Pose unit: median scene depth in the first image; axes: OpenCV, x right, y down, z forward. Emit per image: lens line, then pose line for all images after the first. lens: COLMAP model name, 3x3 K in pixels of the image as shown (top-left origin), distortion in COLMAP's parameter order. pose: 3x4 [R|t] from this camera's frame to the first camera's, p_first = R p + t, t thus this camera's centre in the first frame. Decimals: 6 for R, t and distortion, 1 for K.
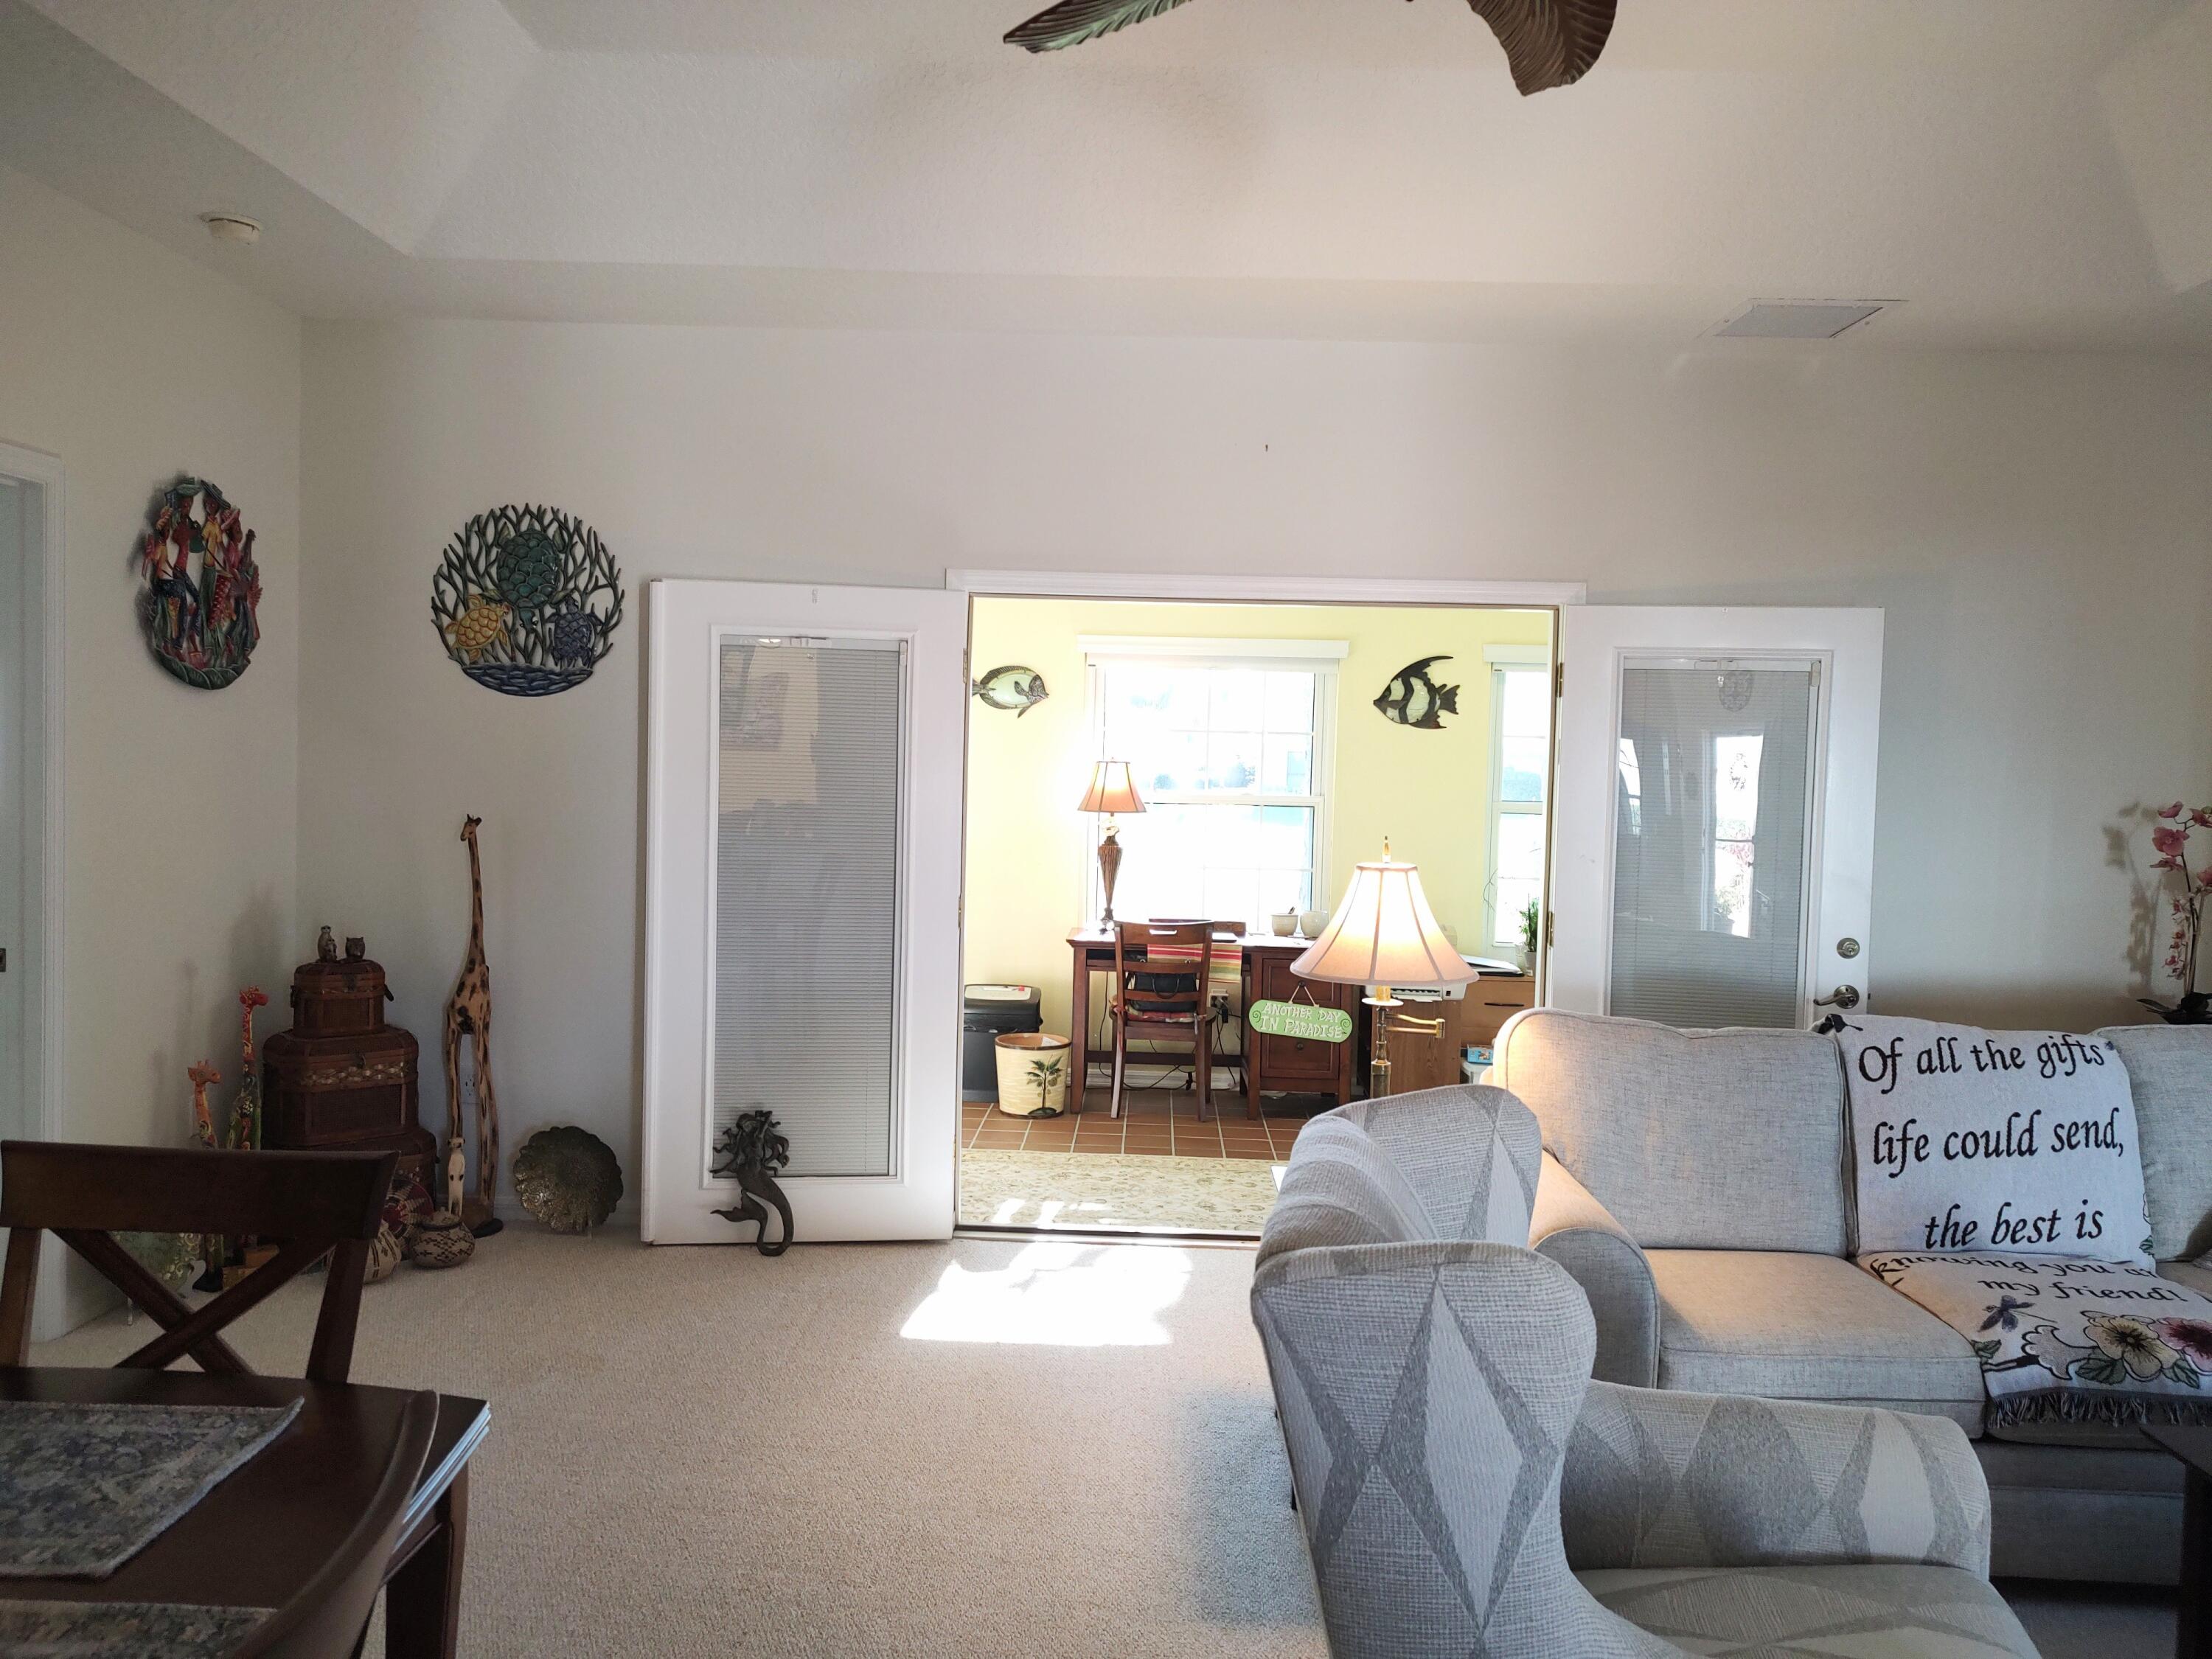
lens RADIAL K [[1577.3, 0, 1109.1], [0, 1577.3, 826.1], [0, 0, 1]] dist [0.034333, -0.042580]
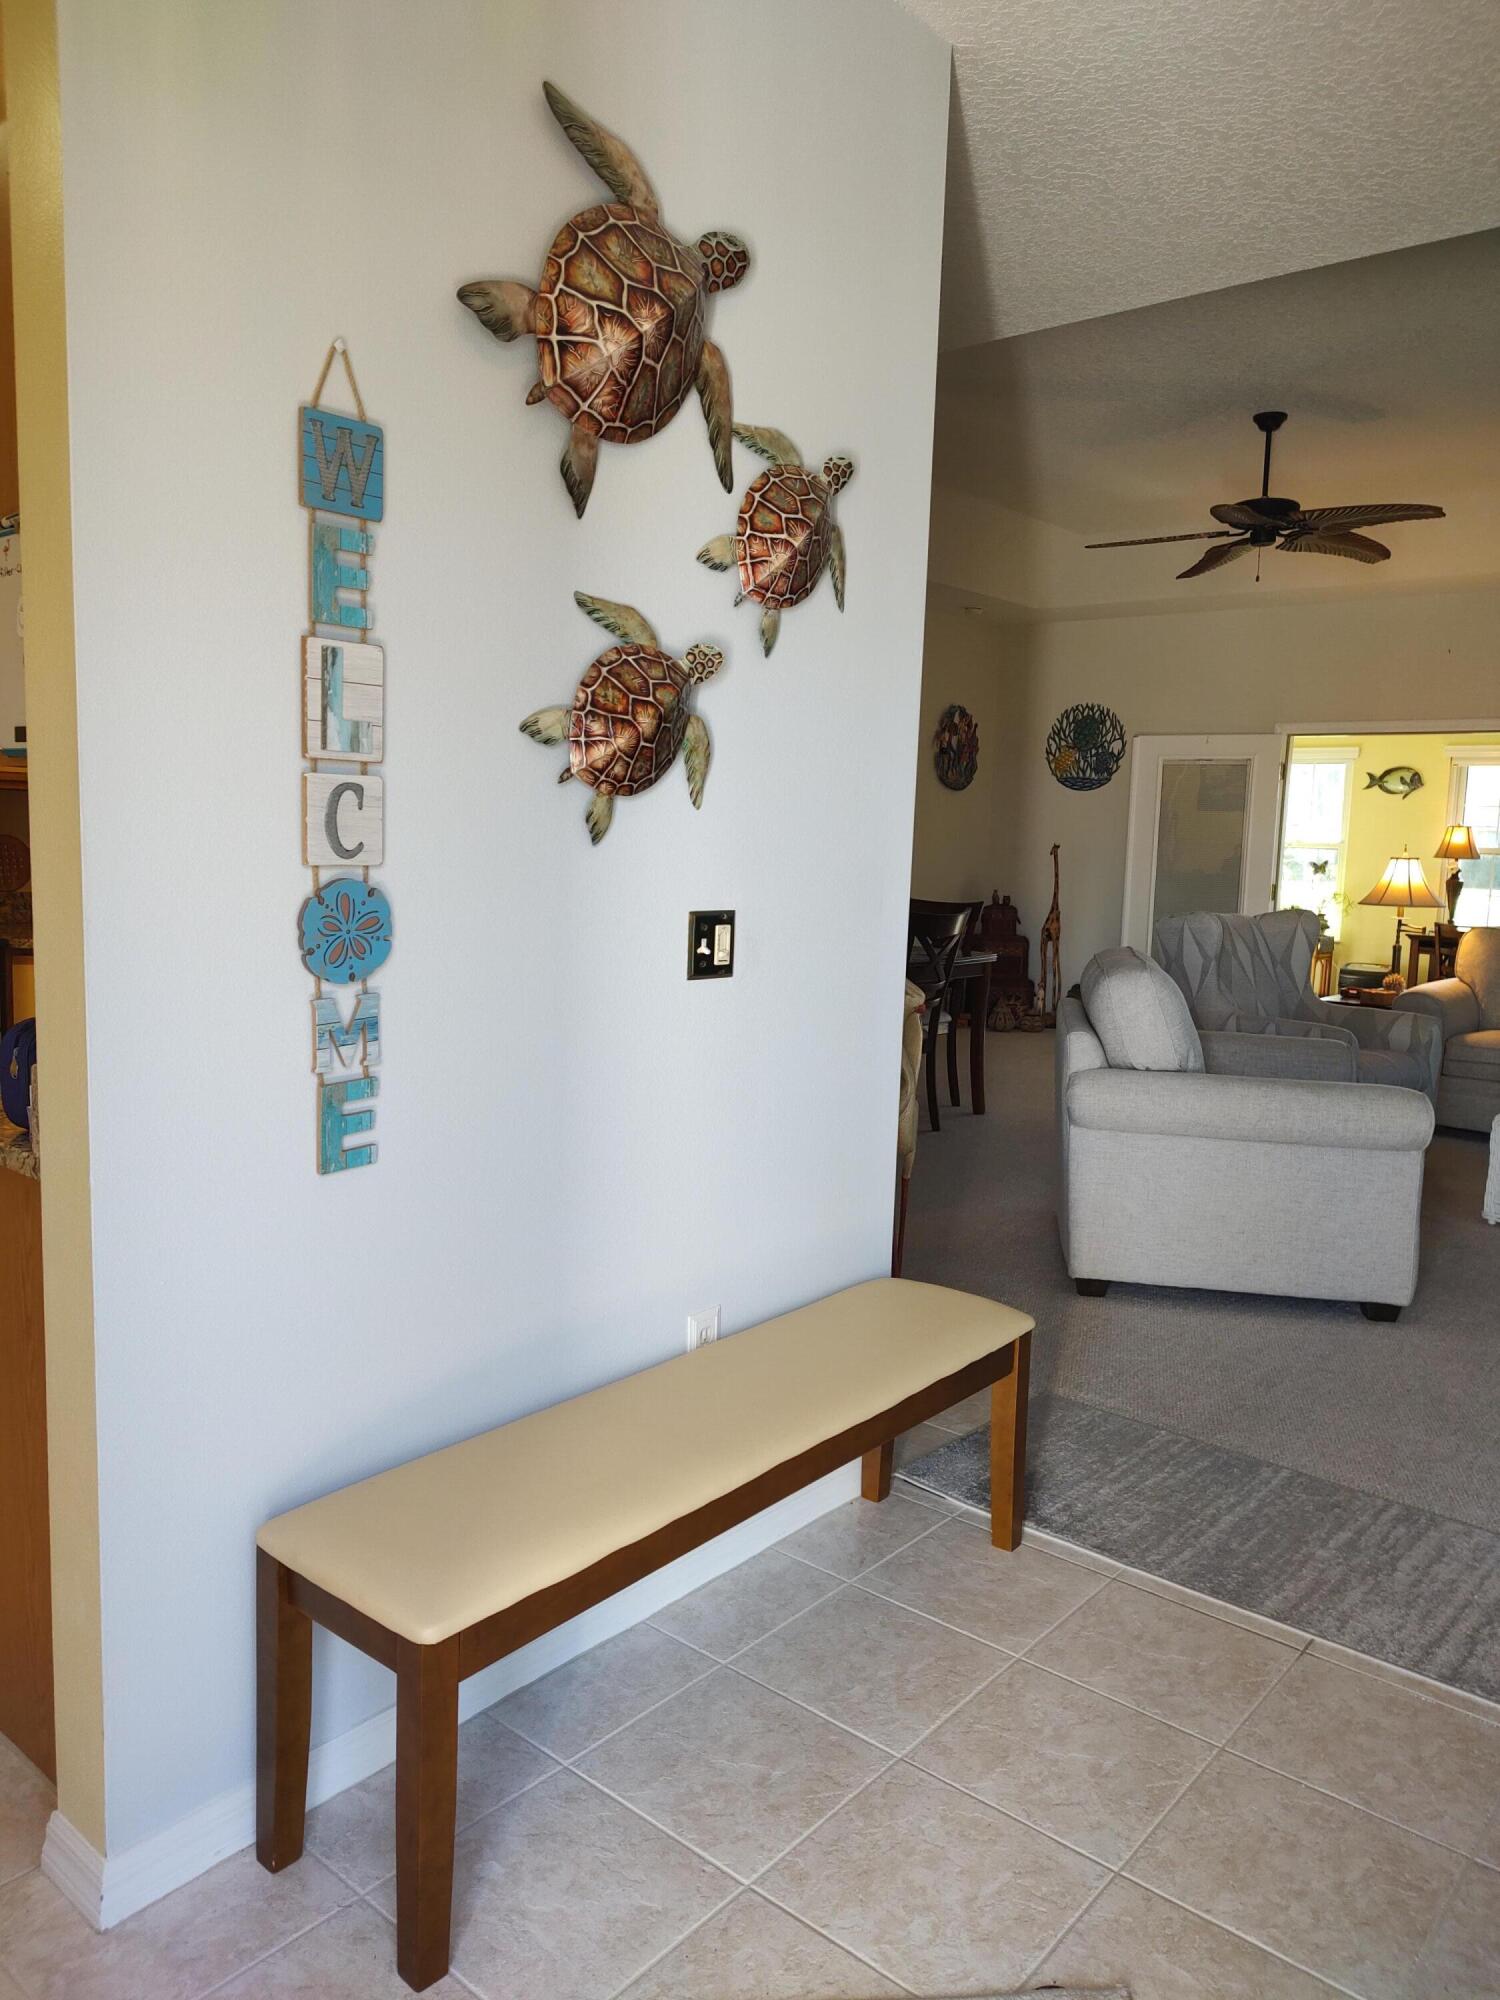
lens RADIAL K [[1433.5, 0, 750.0], [0, 1433.5, 1000.0], [0, 0, 1]] dist [0.055537, -0.107239]
pose [[0.783796, 0.071913, -0.616840, 0.534770], [-0.035604, 0.996843, 0.070974, 0.084404], [0.619997, -0.033667, 0.783882, -0.884800]]
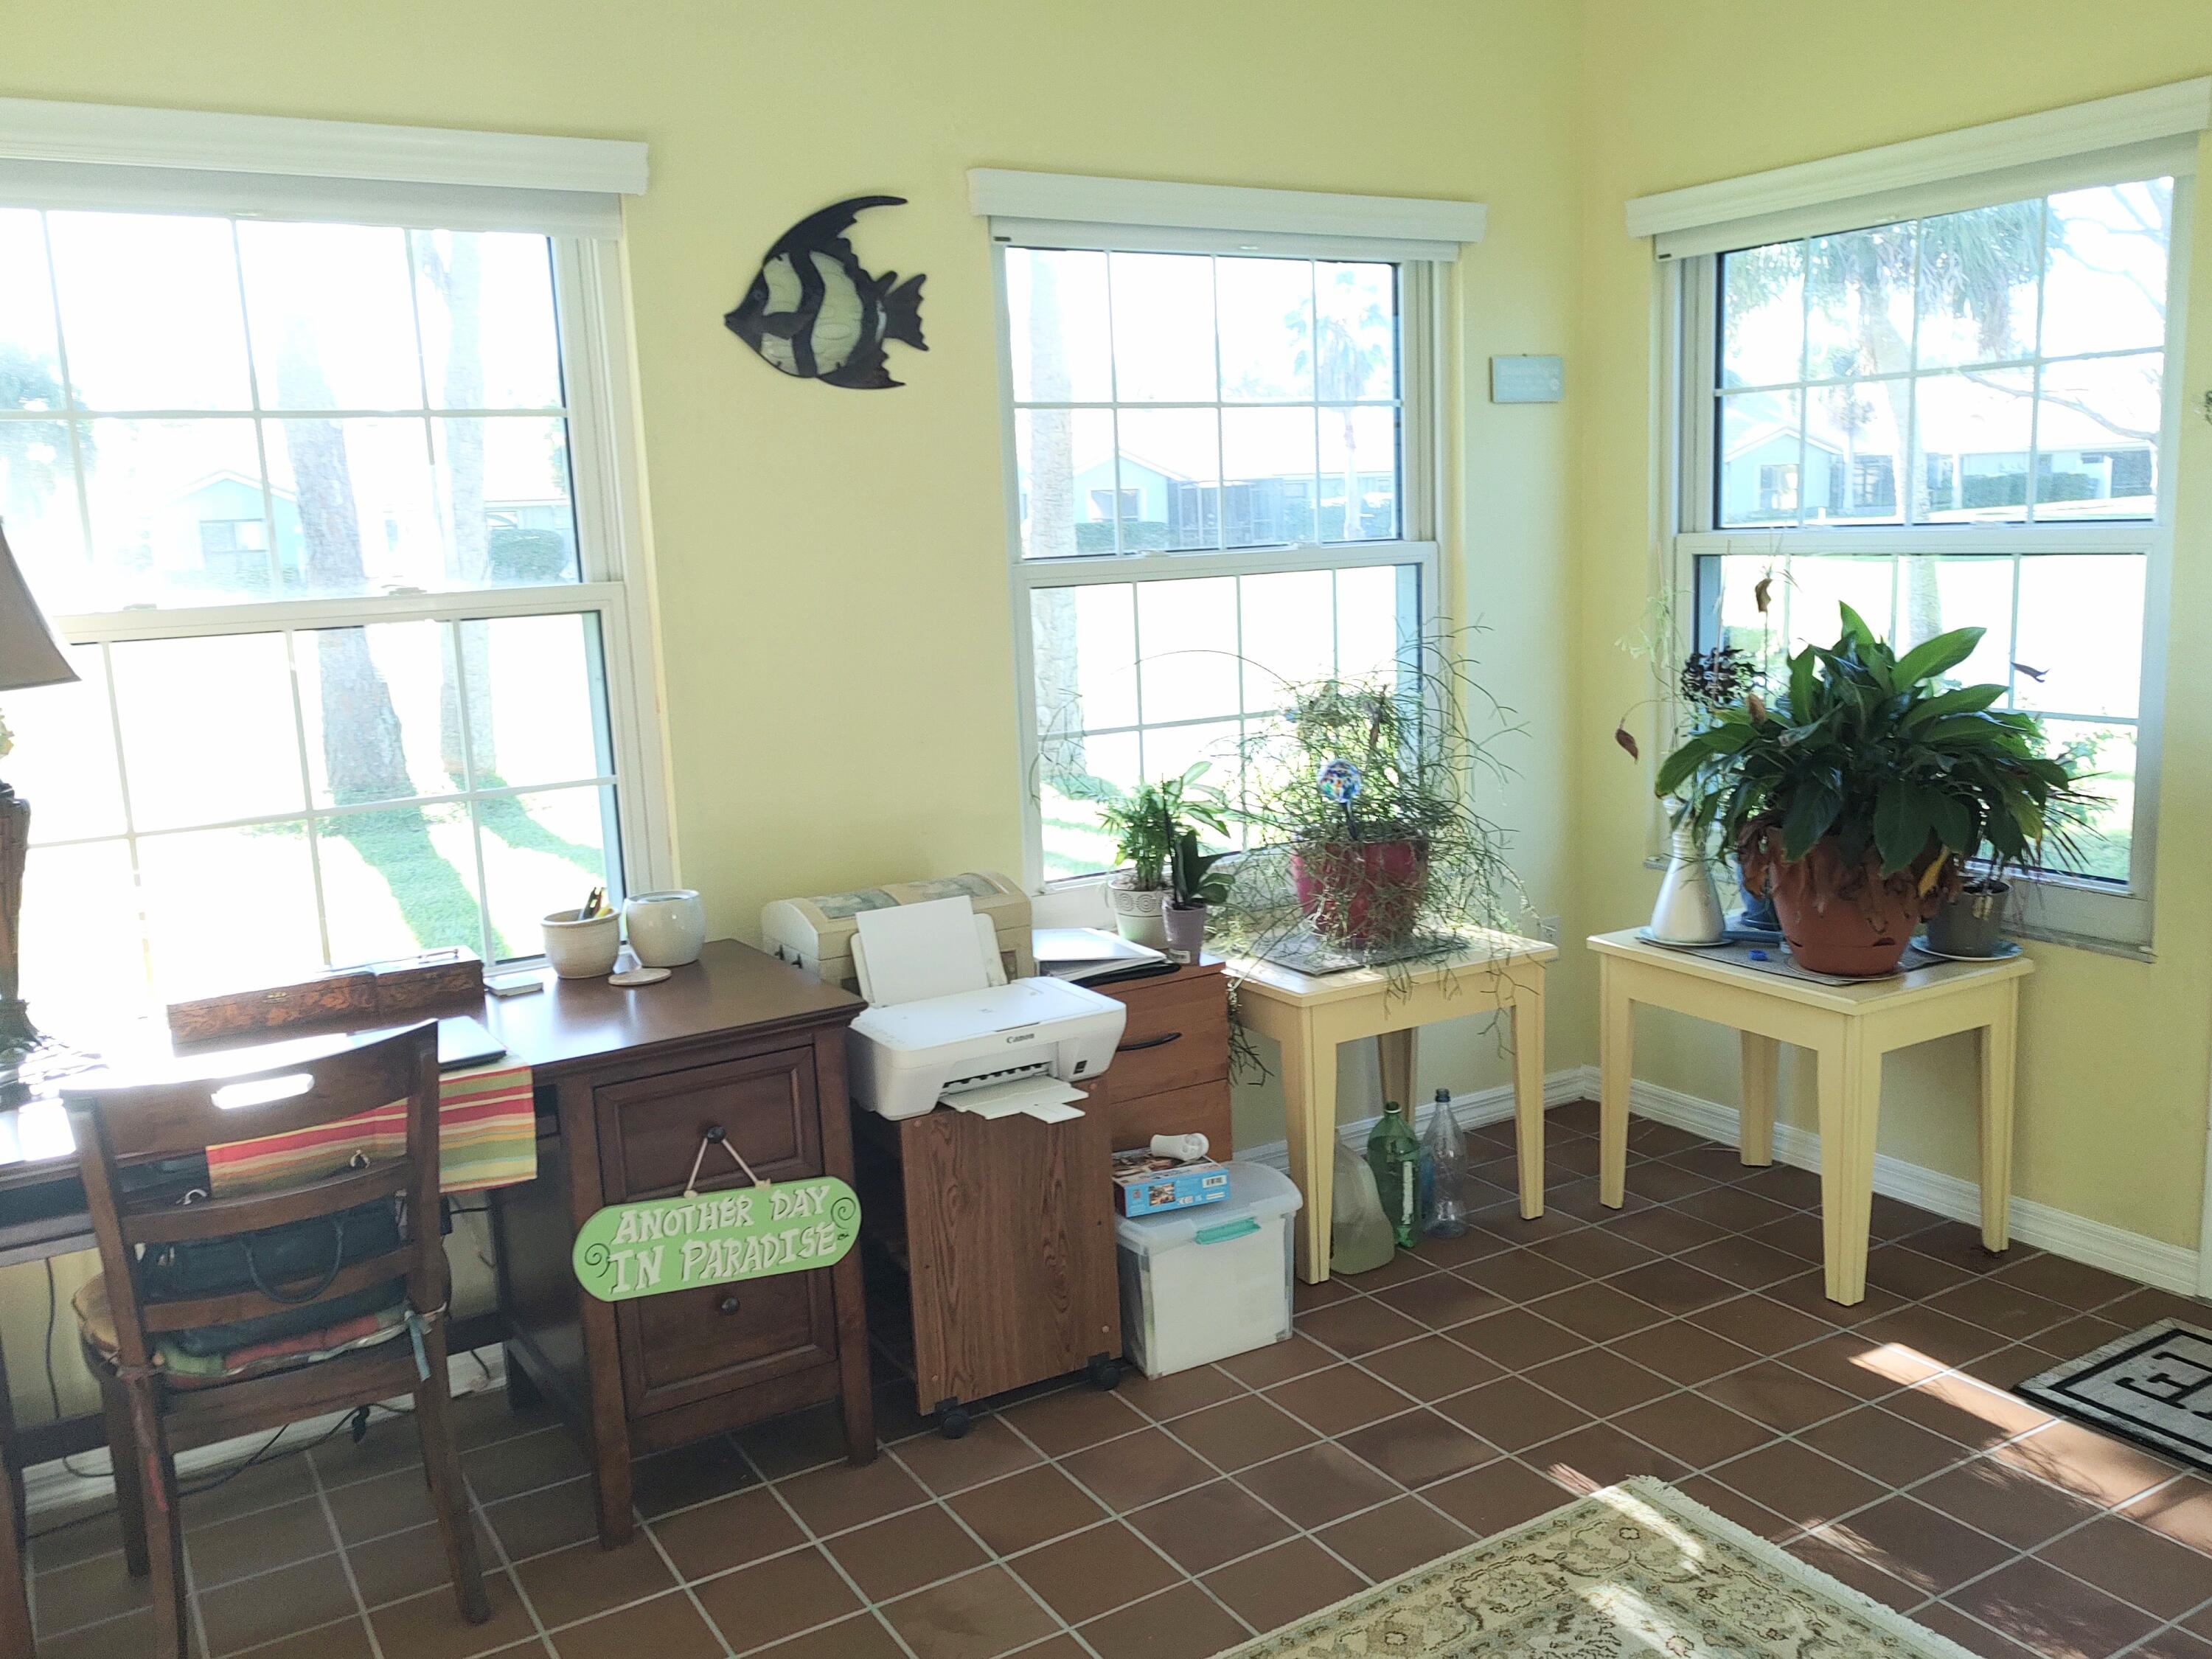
lens RADIAL K [[1808.8, 0, 1106.0], [0, 1808.8, 829.5], [0, 0, 1]] dist [0.010199, -0.004900]
pose [[0.833409, -0.154210, 0.530707, -0.008644], [0.084789, 0.984590, 0.152947, -0.026425], [-0.546114, -0.082469, 0.833641, 0.901764]]
